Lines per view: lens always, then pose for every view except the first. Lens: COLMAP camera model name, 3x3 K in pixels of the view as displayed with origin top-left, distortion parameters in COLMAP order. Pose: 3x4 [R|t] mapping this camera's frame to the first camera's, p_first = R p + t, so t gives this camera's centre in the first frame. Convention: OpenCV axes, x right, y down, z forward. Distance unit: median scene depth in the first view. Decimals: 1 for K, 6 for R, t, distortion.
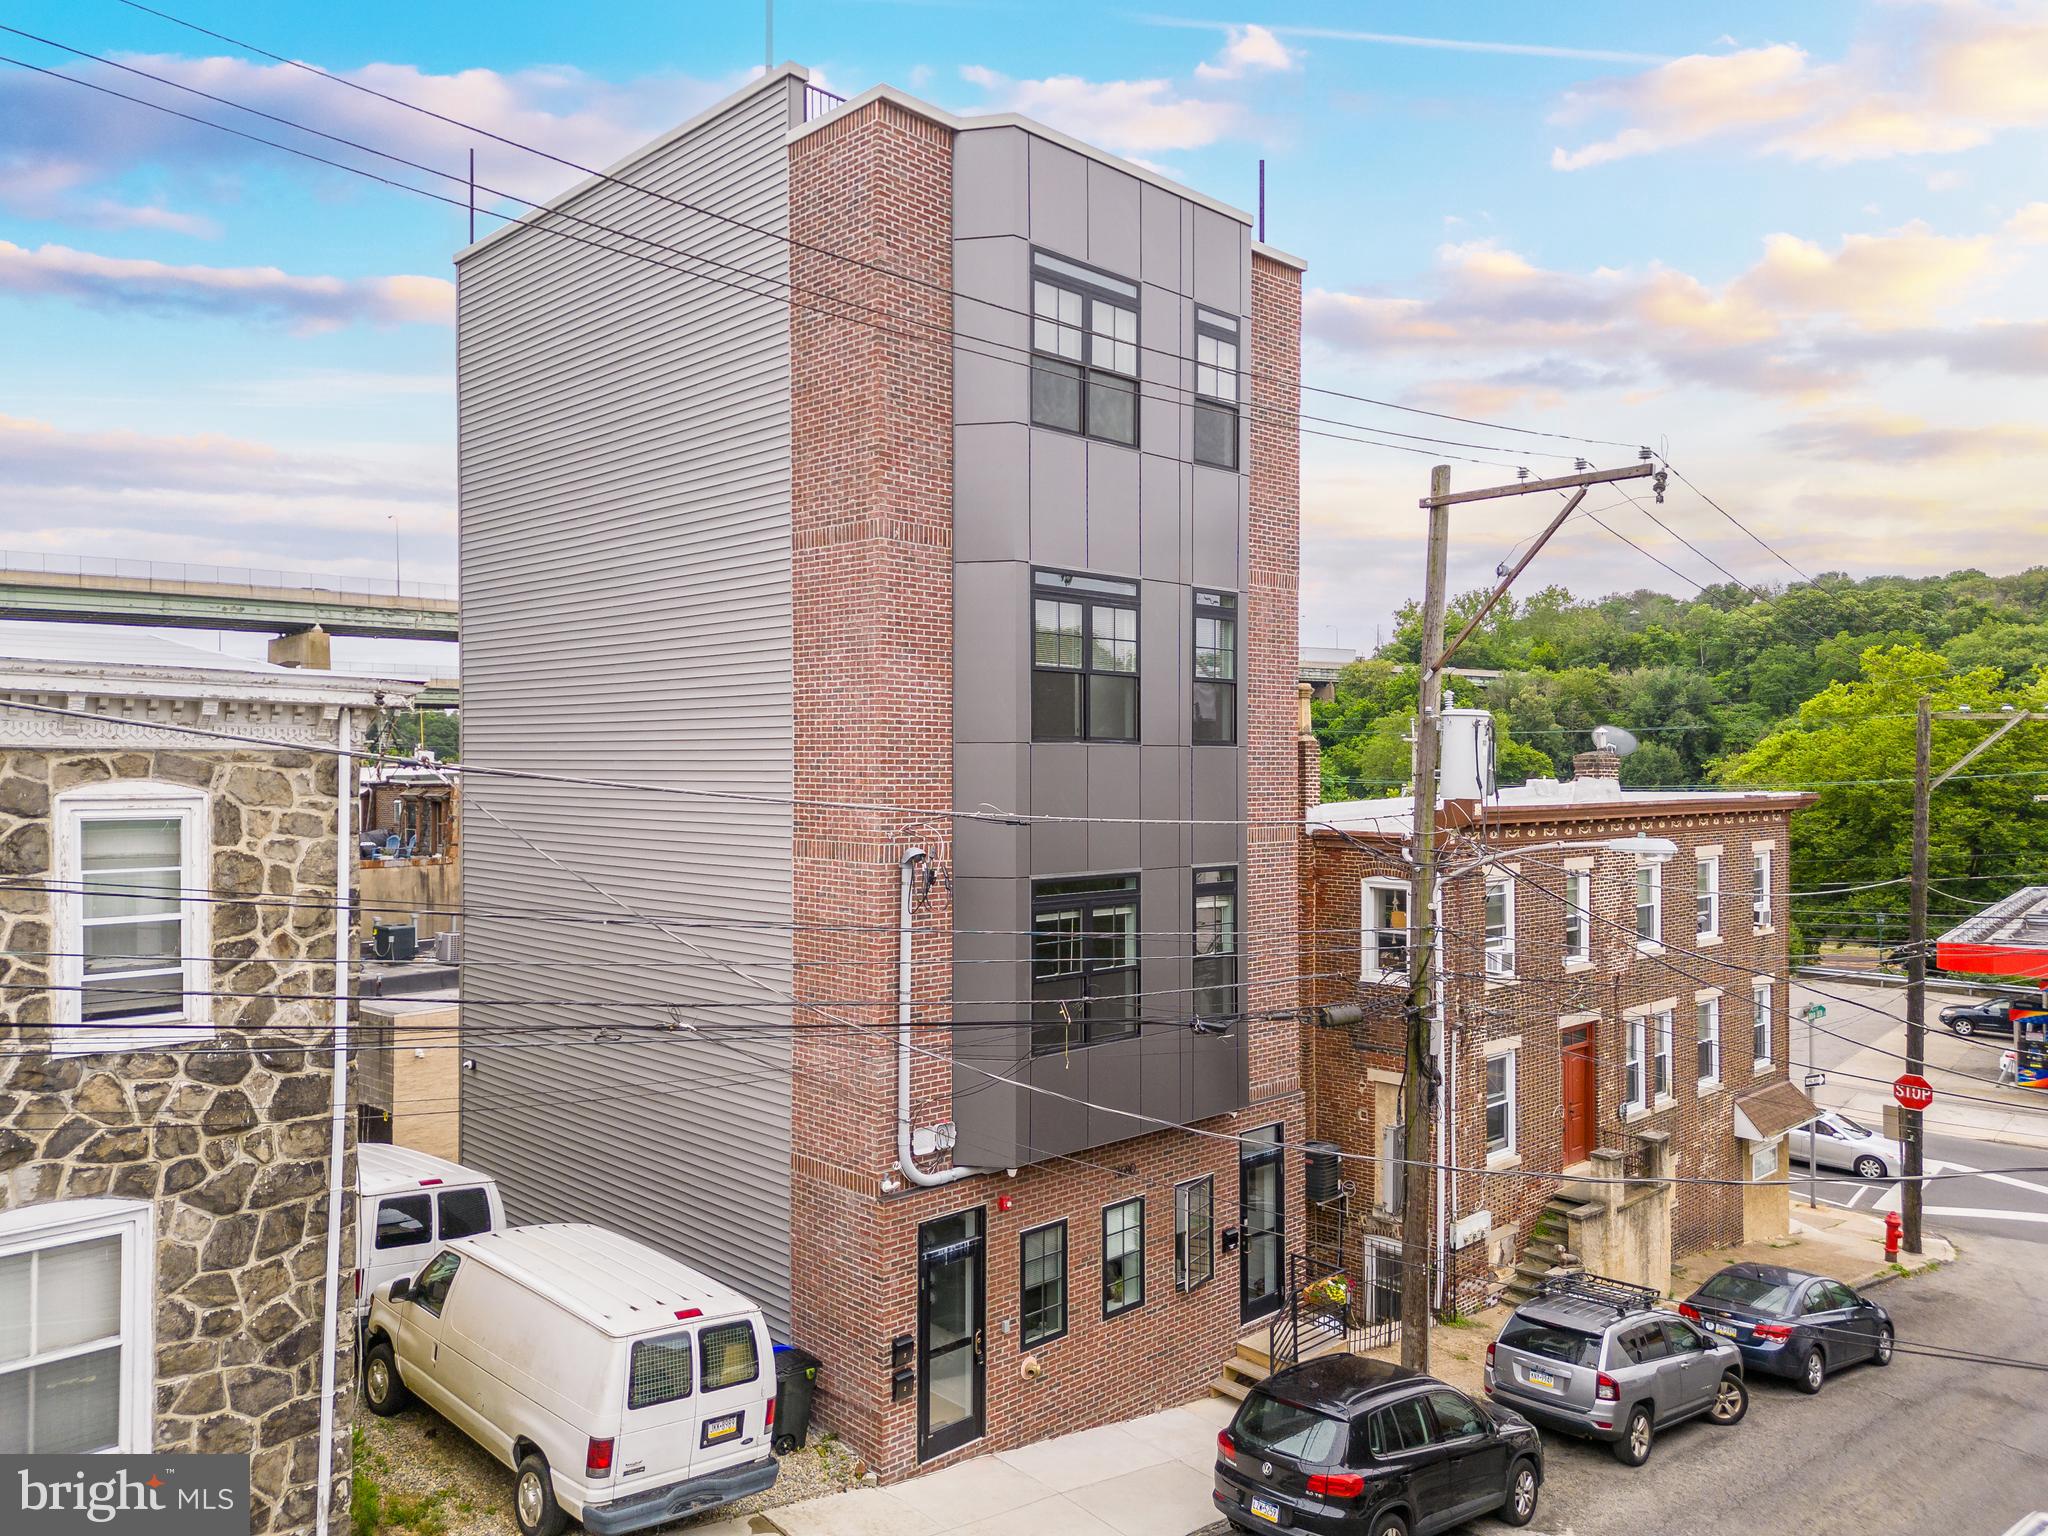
lens RADIAL K [[1425.0, 0, 1027.6], [0, 1425.0, 789.4], [0, 0, 1]] dist [0.090399, -0.059114]
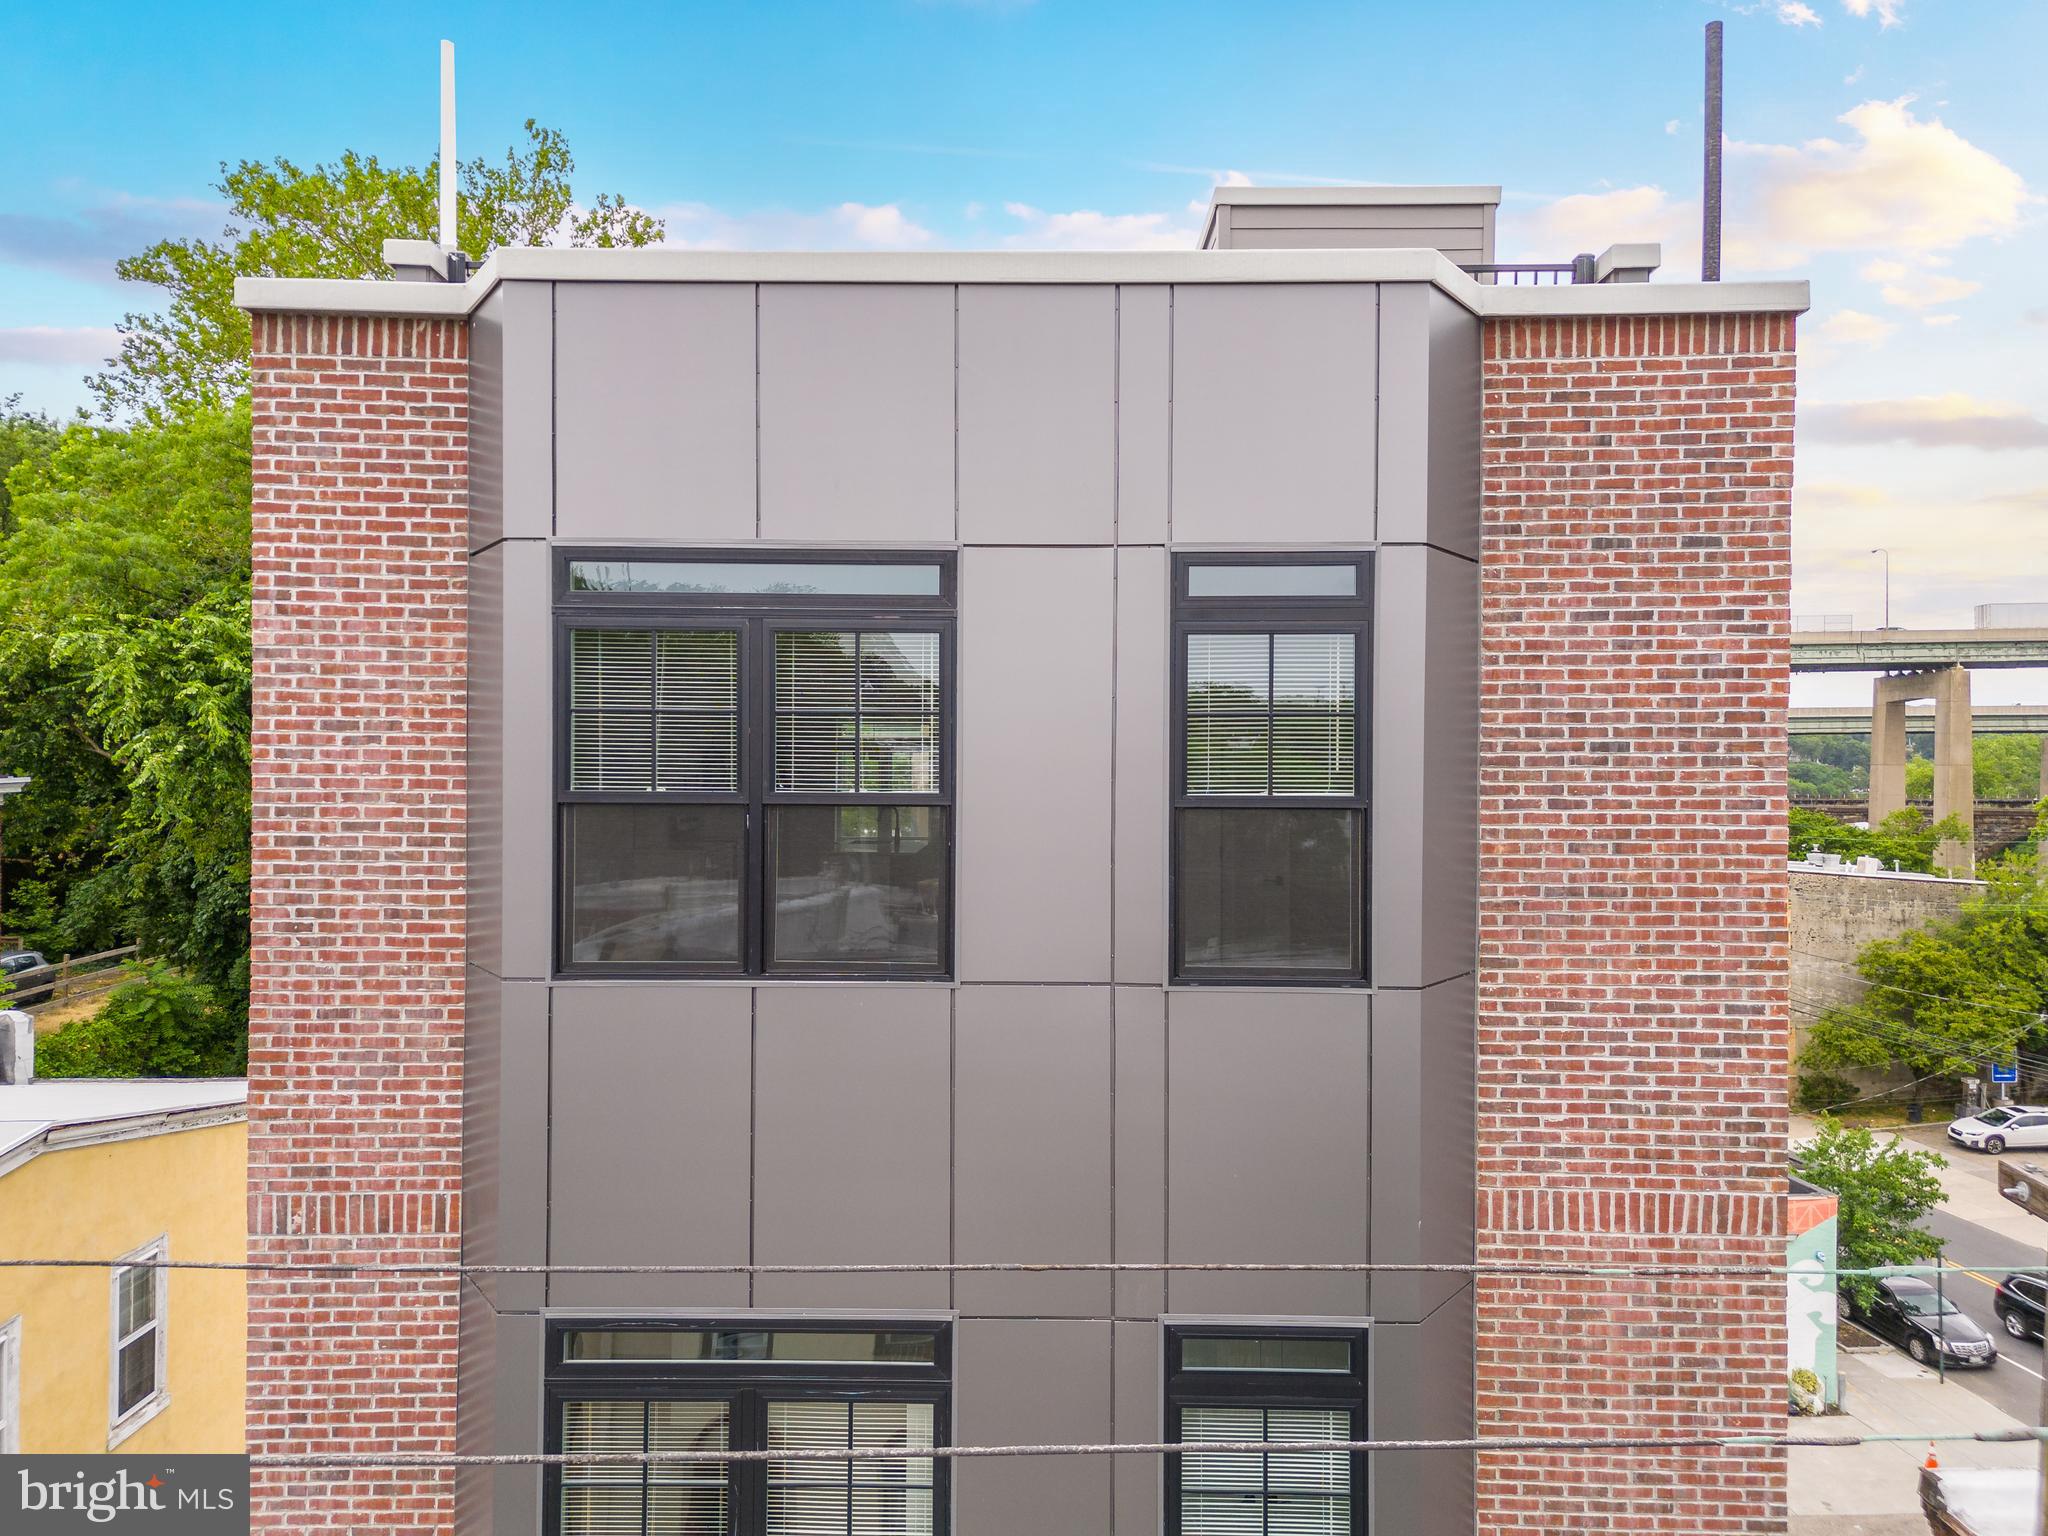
lens RADIAL K [[1432.4, 0, 1033.5], [0, 1432.4, 768.5], [0, 0, 1]] dist [0.064650, -0.038340]
pose [[0.714520, 0.005877, -0.699590, 0.360993], [-0.015114, 0.999861, -0.007038, -0.289821], [0.699451, 0.015602, 0.714510, 0.738665]]
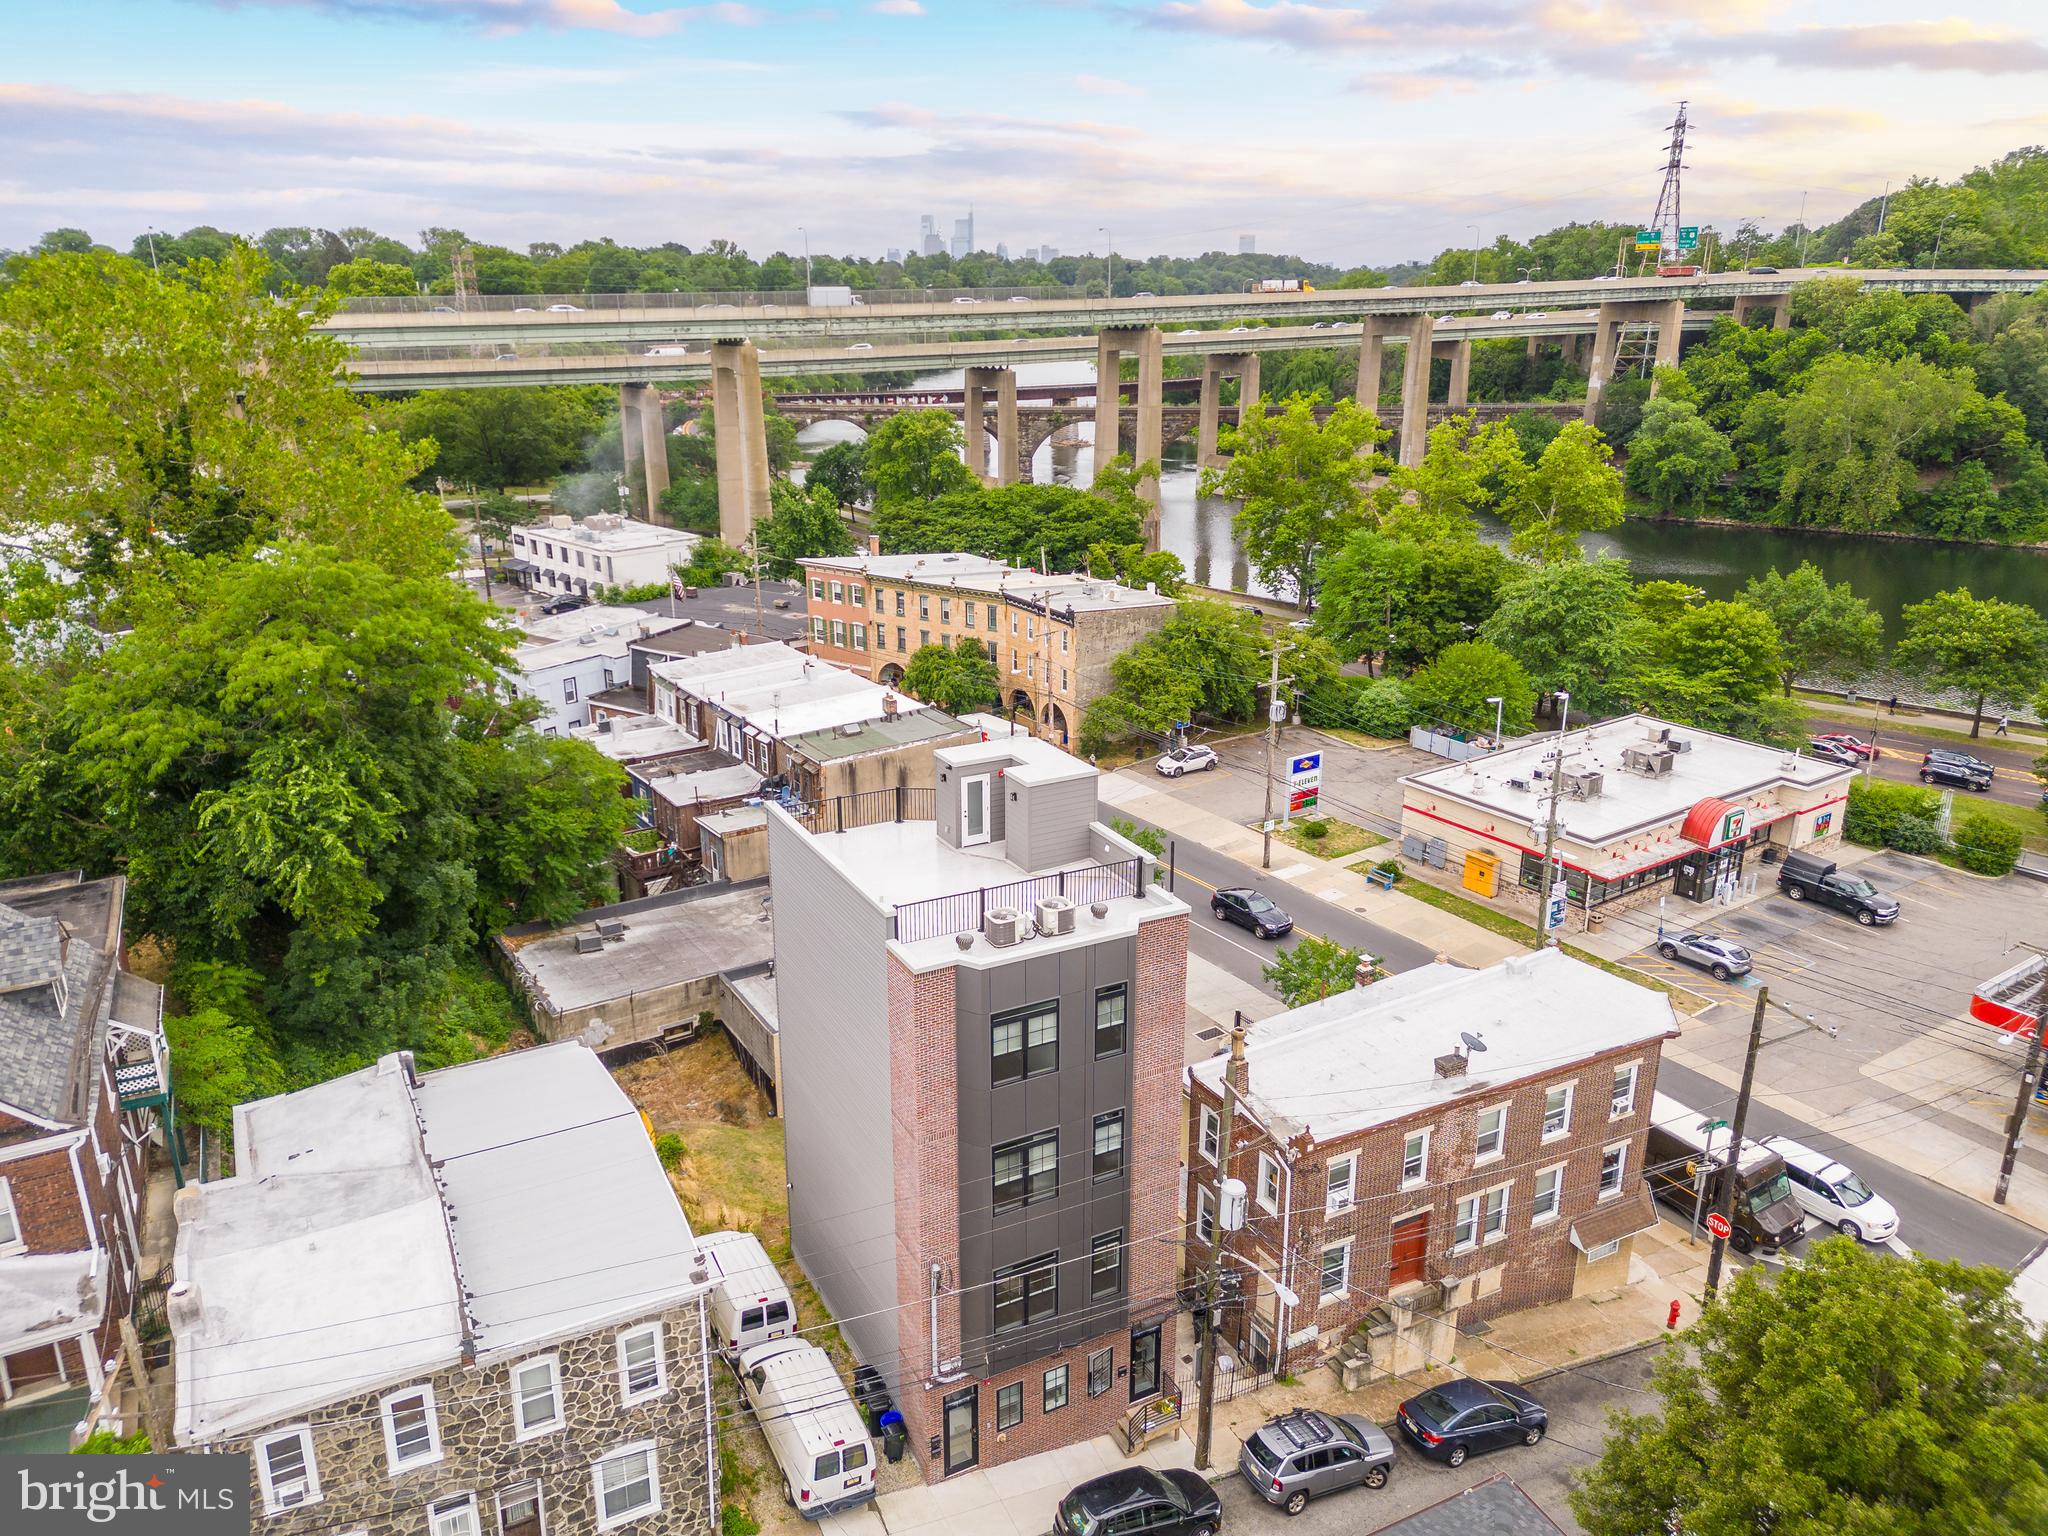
lens RADIAL K [[1425.0, 0, 1027.6], [0, 1425.0, 789.4], [0, 0, 1]] dist [0.090399, -0.059114]
pose [[0.960103, 0.091591, -0.264220, 0.532241], [-0.002390, 0.947495, 0.319762, -1.256175], [0.279635, -0.306373, 0.909912, -0.726868]]
